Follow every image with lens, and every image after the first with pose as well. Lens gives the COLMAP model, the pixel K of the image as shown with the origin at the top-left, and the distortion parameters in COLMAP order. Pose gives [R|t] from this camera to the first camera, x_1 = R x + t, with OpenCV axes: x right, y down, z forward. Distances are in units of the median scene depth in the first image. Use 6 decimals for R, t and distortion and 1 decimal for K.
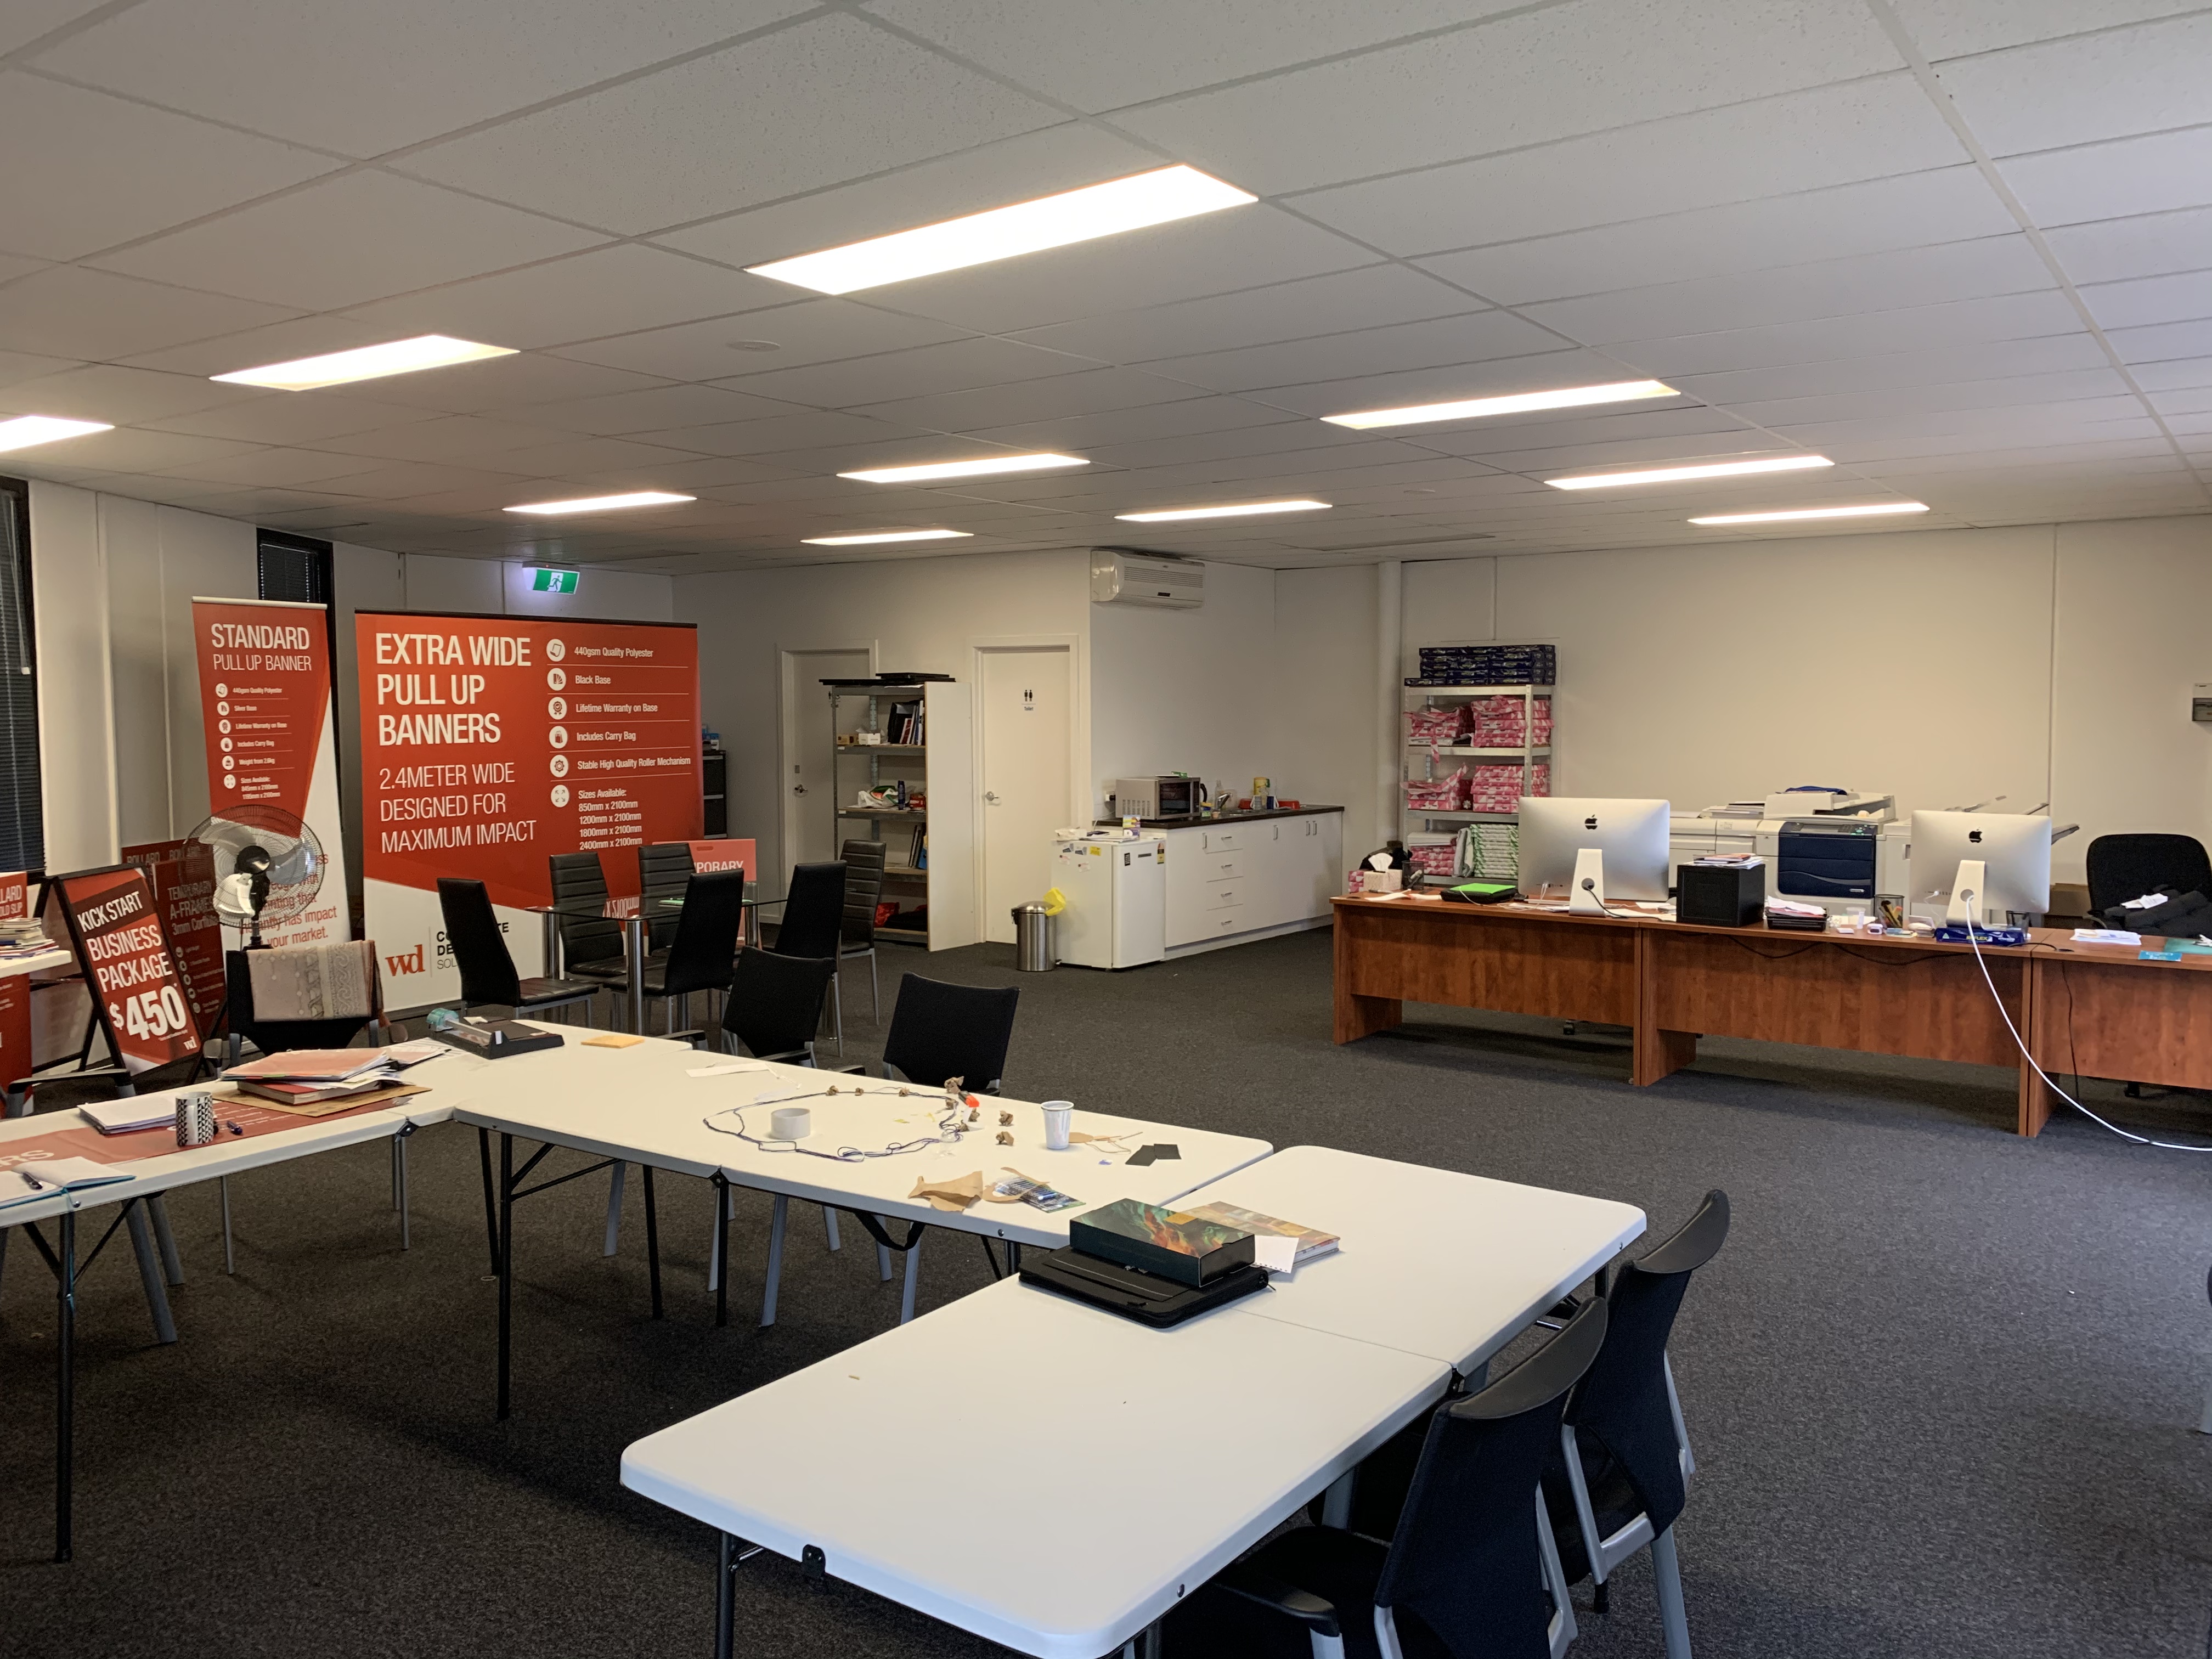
lens RADIAL K [[1684.9, 0, 1116.0], [0, 1684.9, 821.2], [0, 0, 1]] dist [0.043794, -0.062901]
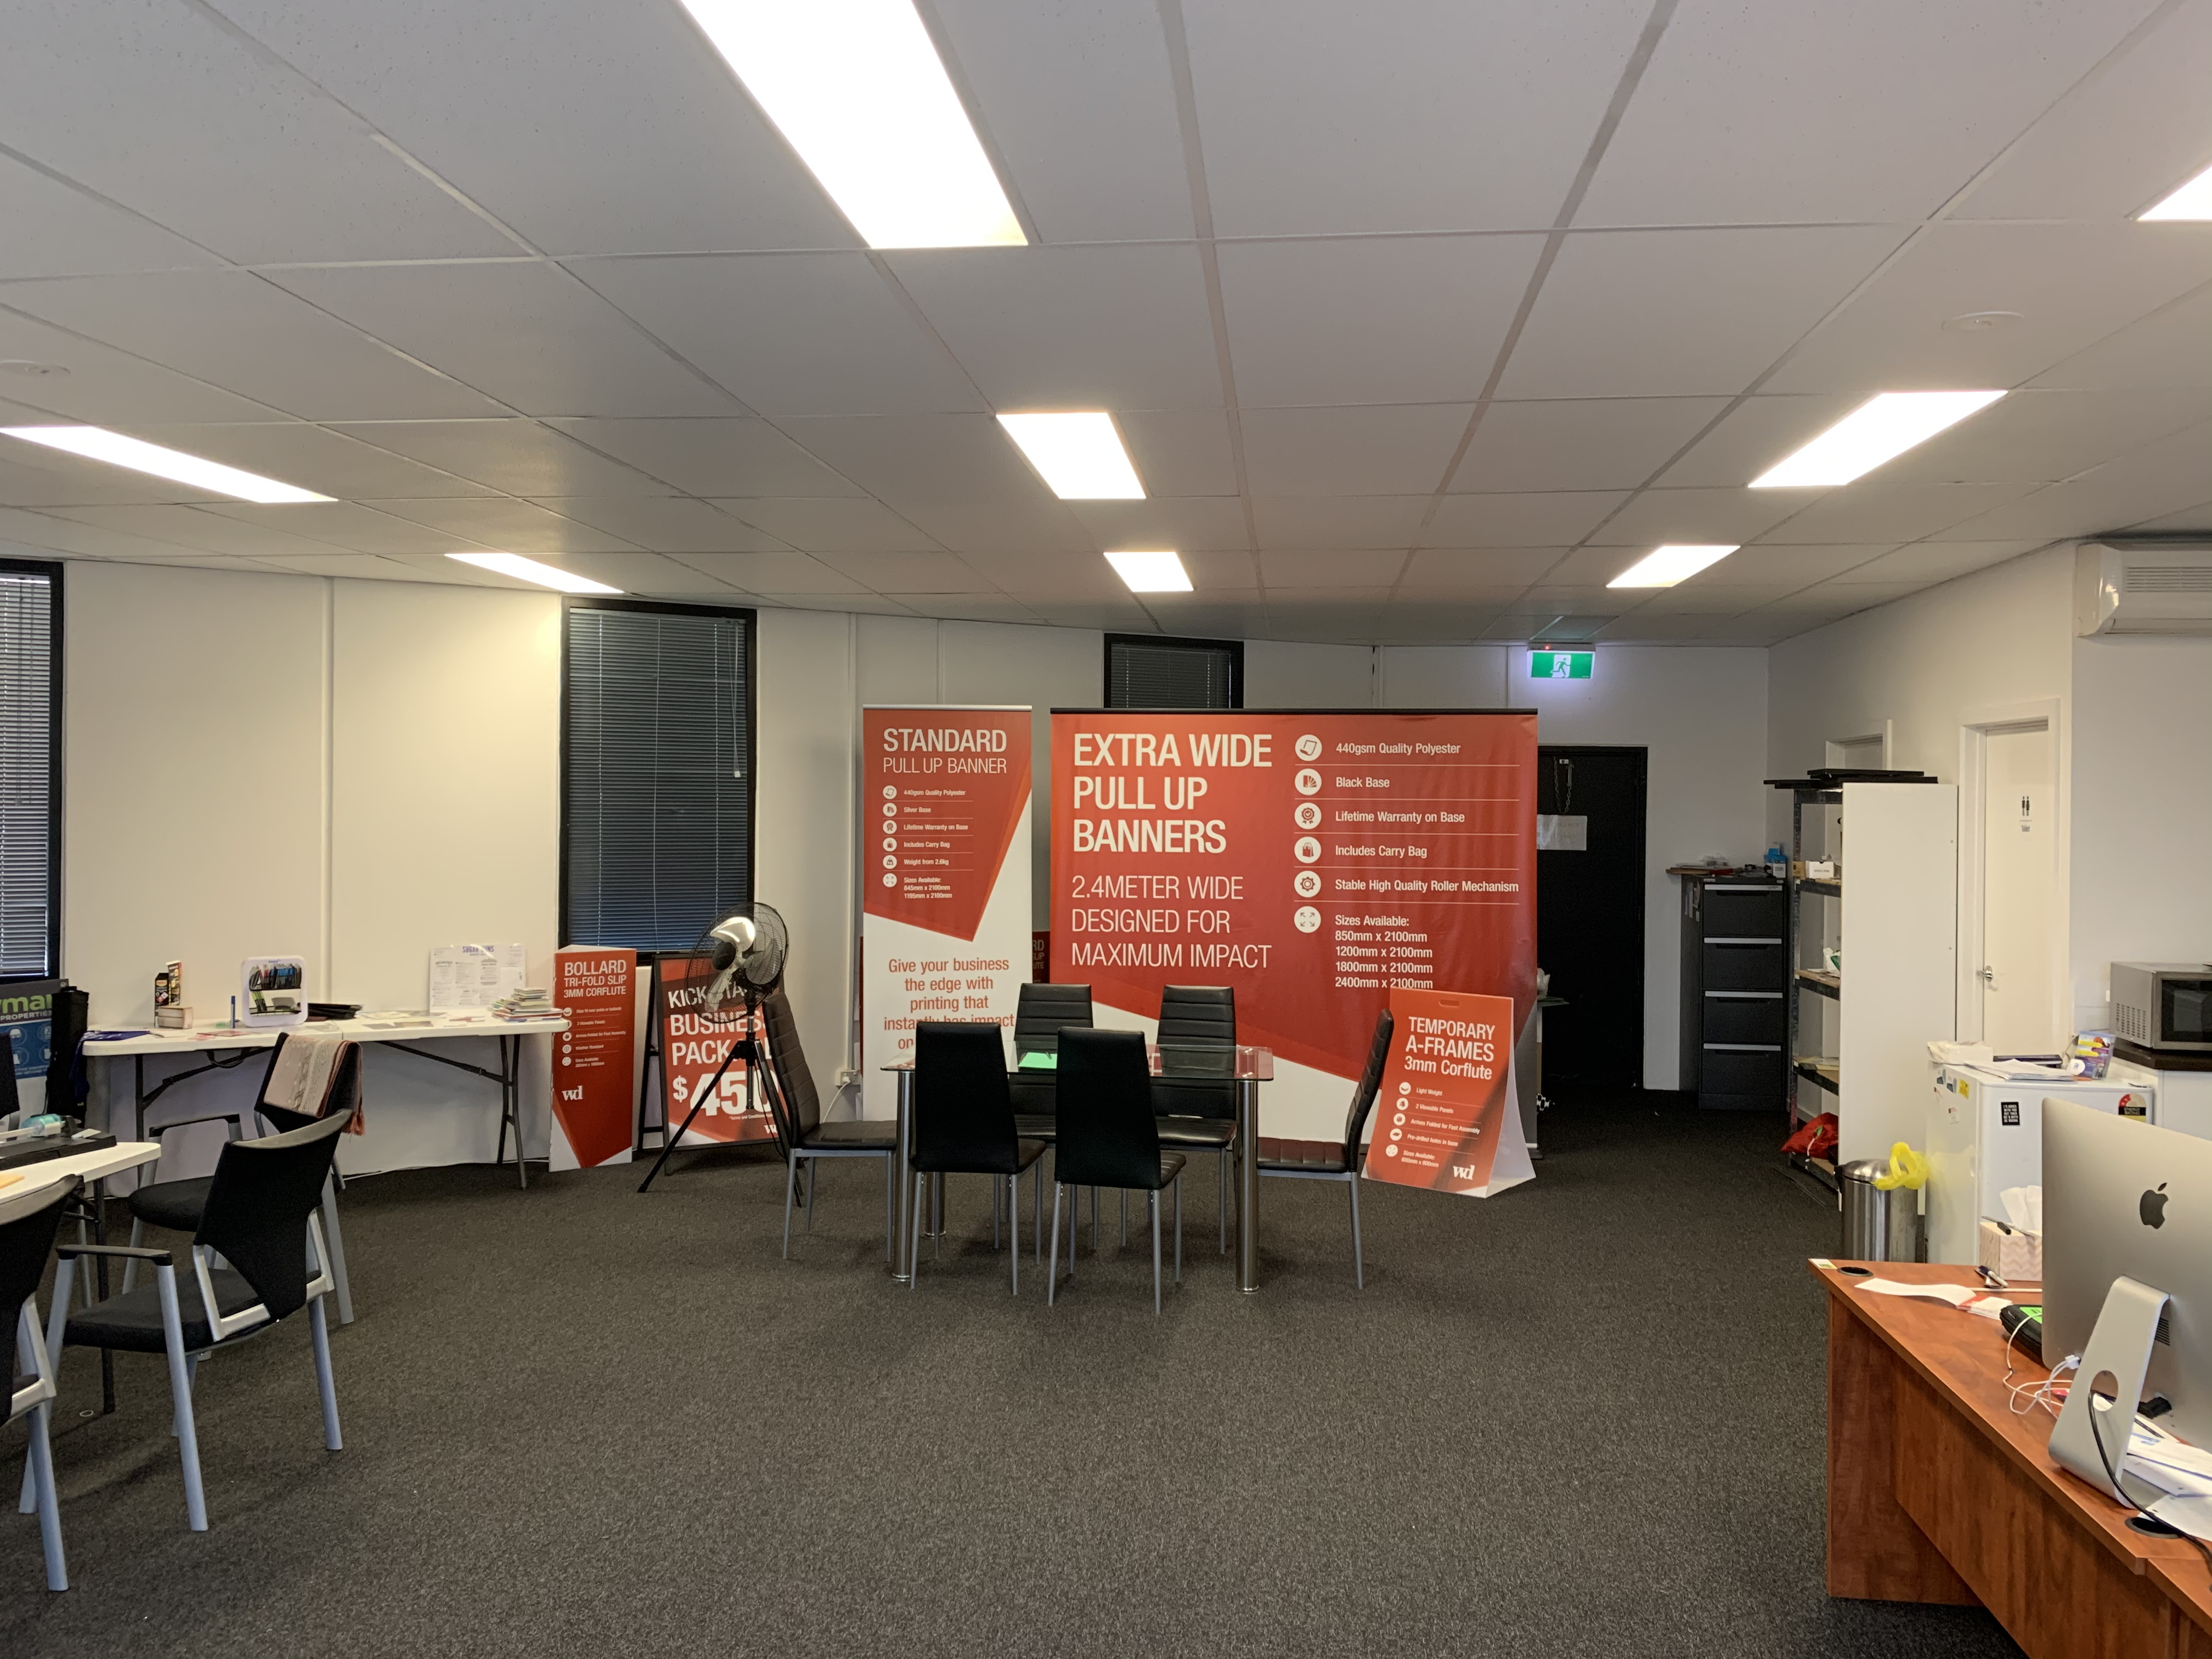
lens RADIAL K [[1684.9, 0, 1103.1], [0, 1684.9, 829.5], [0, 0, 1]] dist [0.043794, -0.062901]
pose [[0.470492, 0.022565, -0.882116, 0.389278], [-0.074547, 0.997116, -0.014254, -0.042776], [0.879250, 0.072466, 0.470817, 0.544919]]
